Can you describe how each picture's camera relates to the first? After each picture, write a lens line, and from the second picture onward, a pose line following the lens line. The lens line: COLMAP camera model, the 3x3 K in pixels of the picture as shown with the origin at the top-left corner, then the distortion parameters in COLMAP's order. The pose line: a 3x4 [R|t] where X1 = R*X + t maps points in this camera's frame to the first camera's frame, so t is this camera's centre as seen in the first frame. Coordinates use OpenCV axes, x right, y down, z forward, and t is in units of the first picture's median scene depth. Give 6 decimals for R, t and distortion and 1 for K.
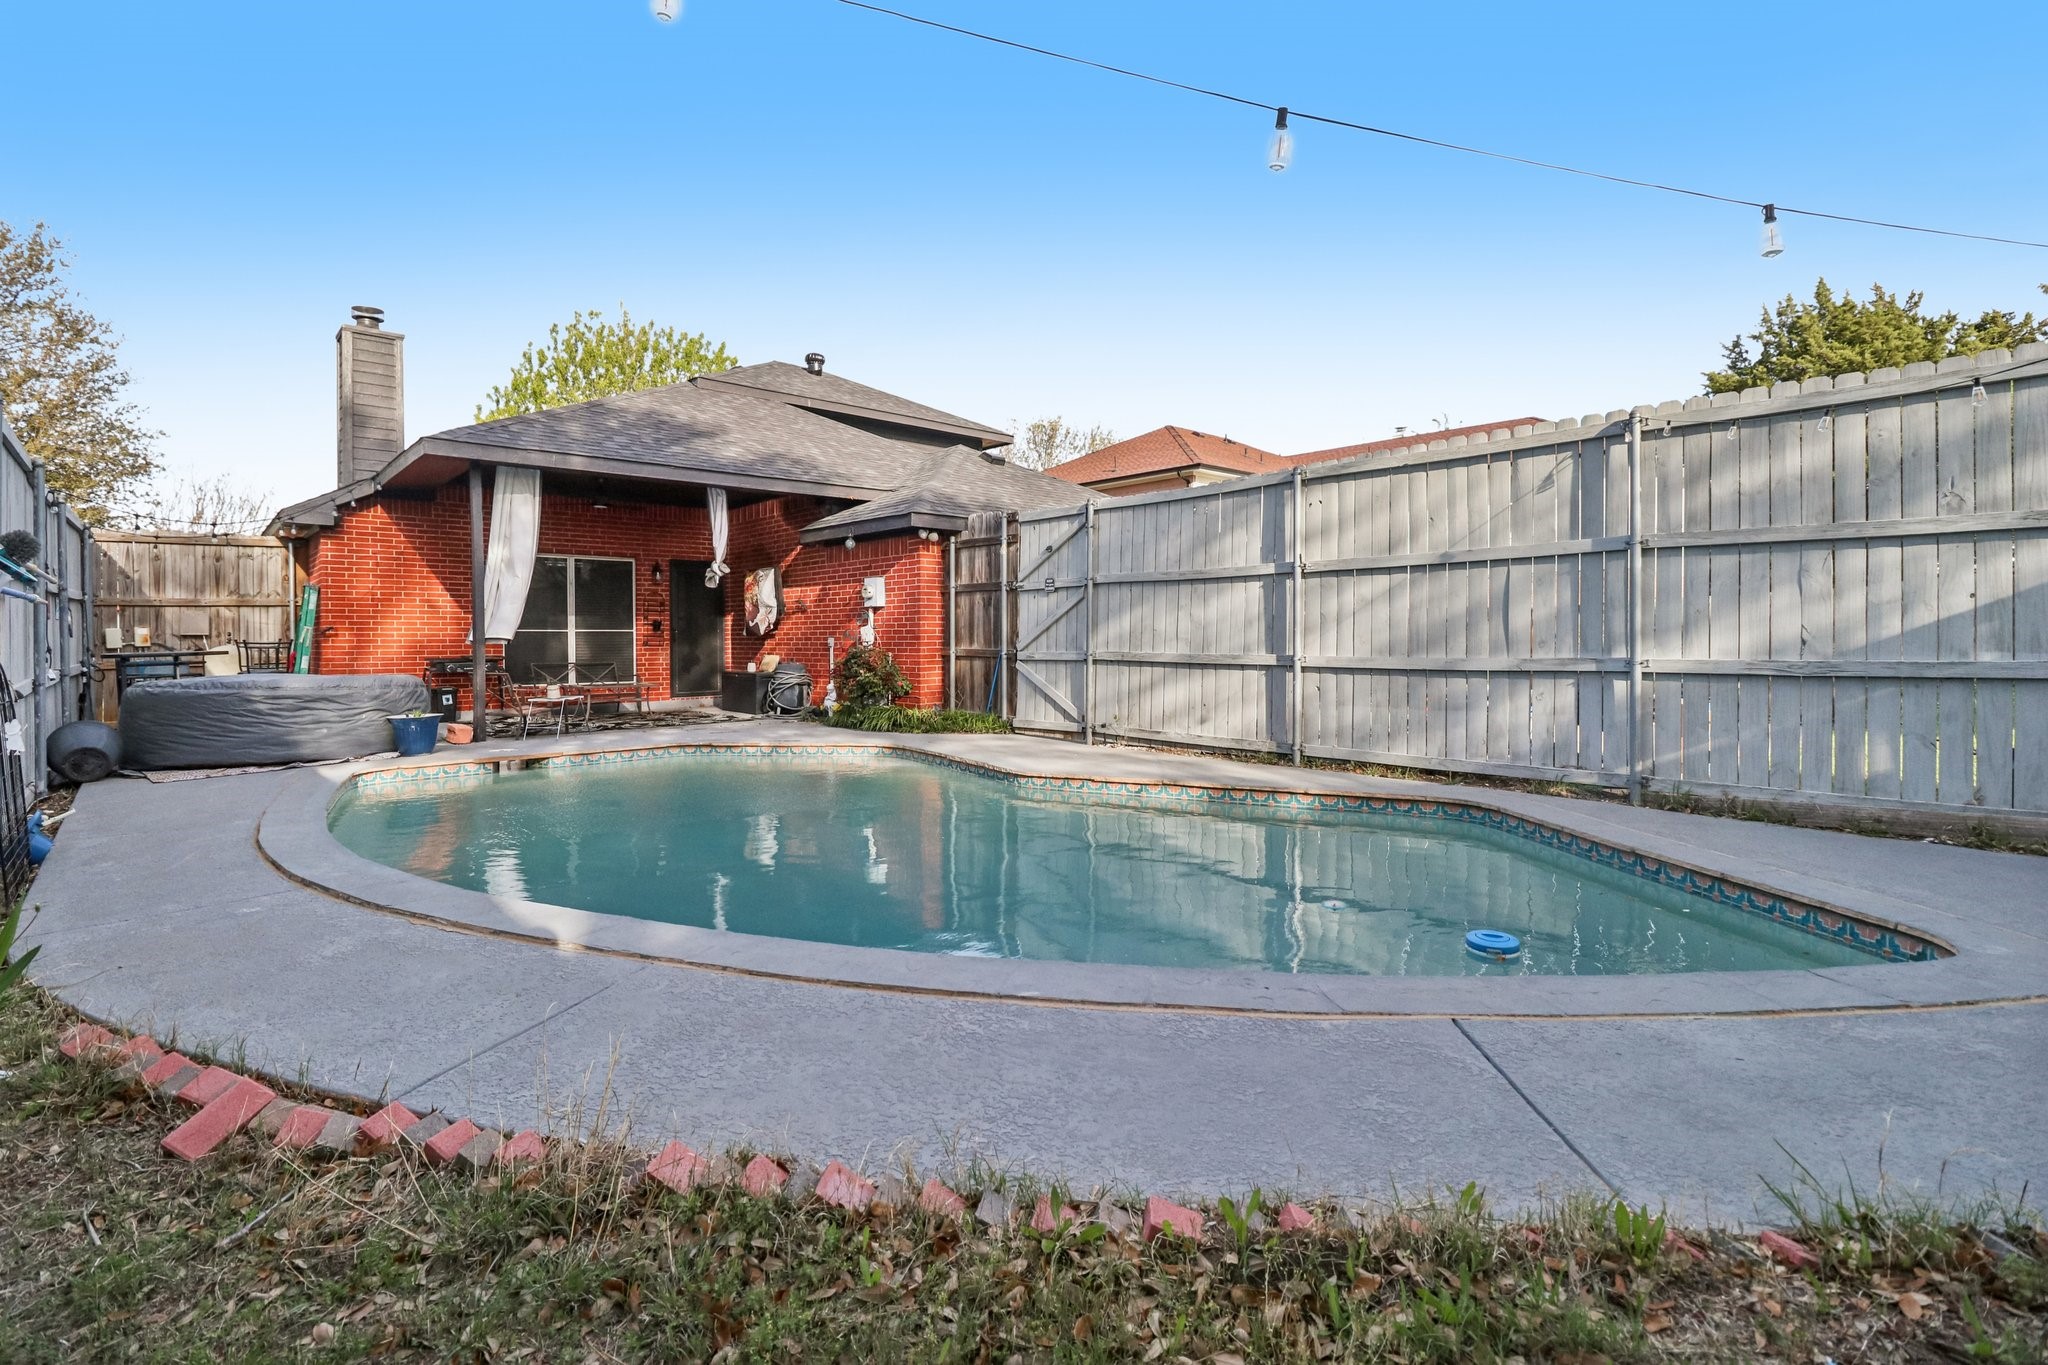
lens RADIAL K [[972.8, 0, 1014.7], [0, 972.8, 648.3], [0, 0, 1]] dist [-0.000311, -0.015300]
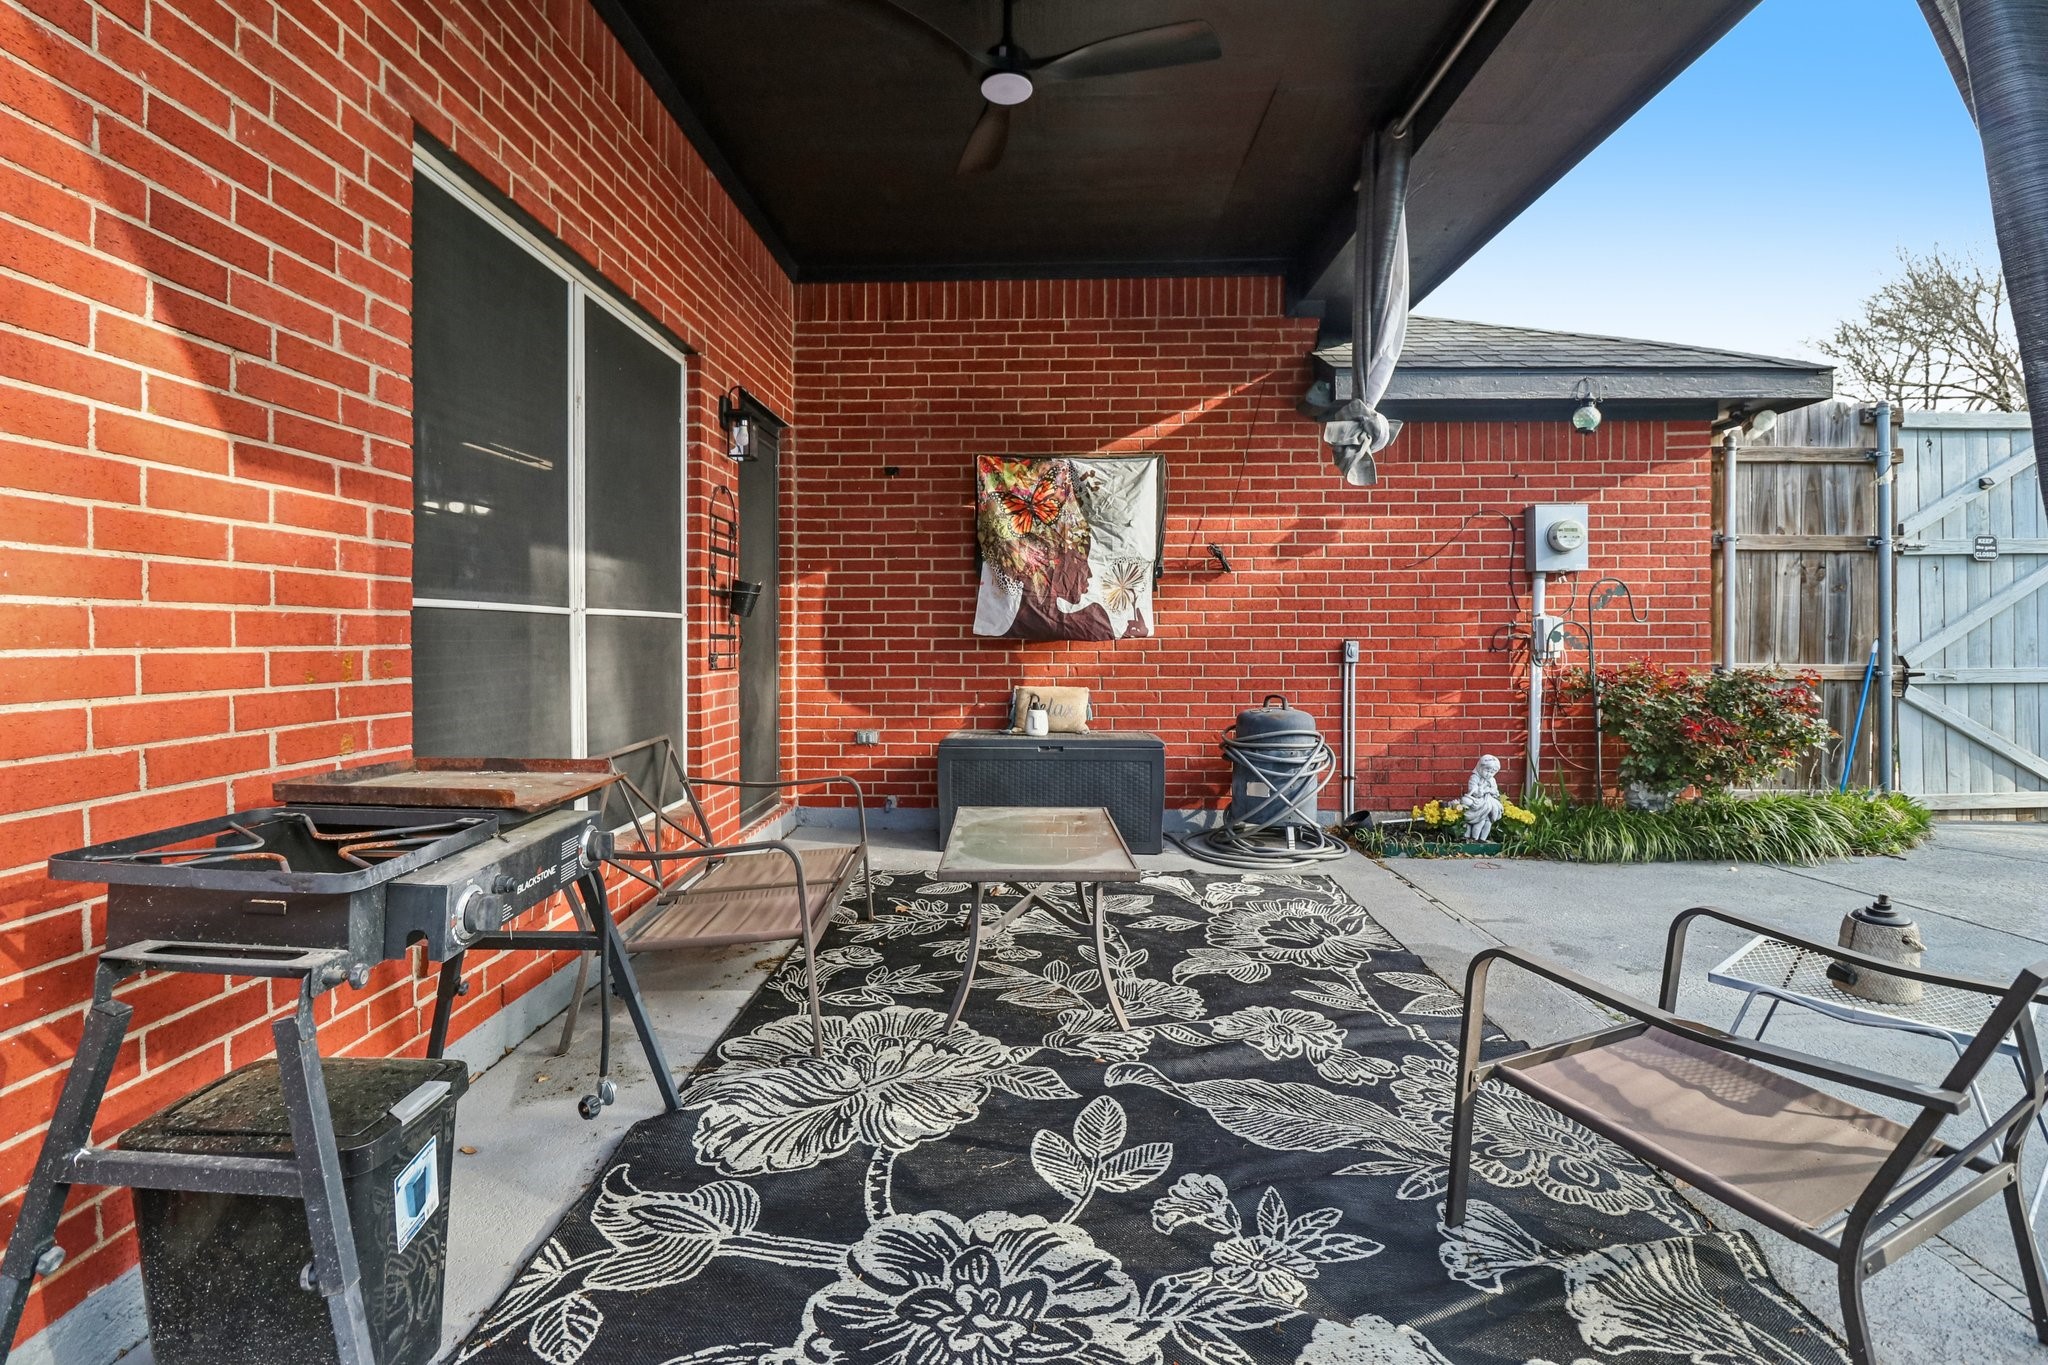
lens RADIAL K [[972.8, 0, 1014.7], [0, 972.8, 648.3], [0, 0, 1]] dist [-0.000311, -0.015300]
pose [[0.672906, -0.009373, 0.739668, -0.871914], [0.006052, 0.999956, 0.007166, -0.017789], [-0.739703, -0.000346, 0.672933, 1.226863]]
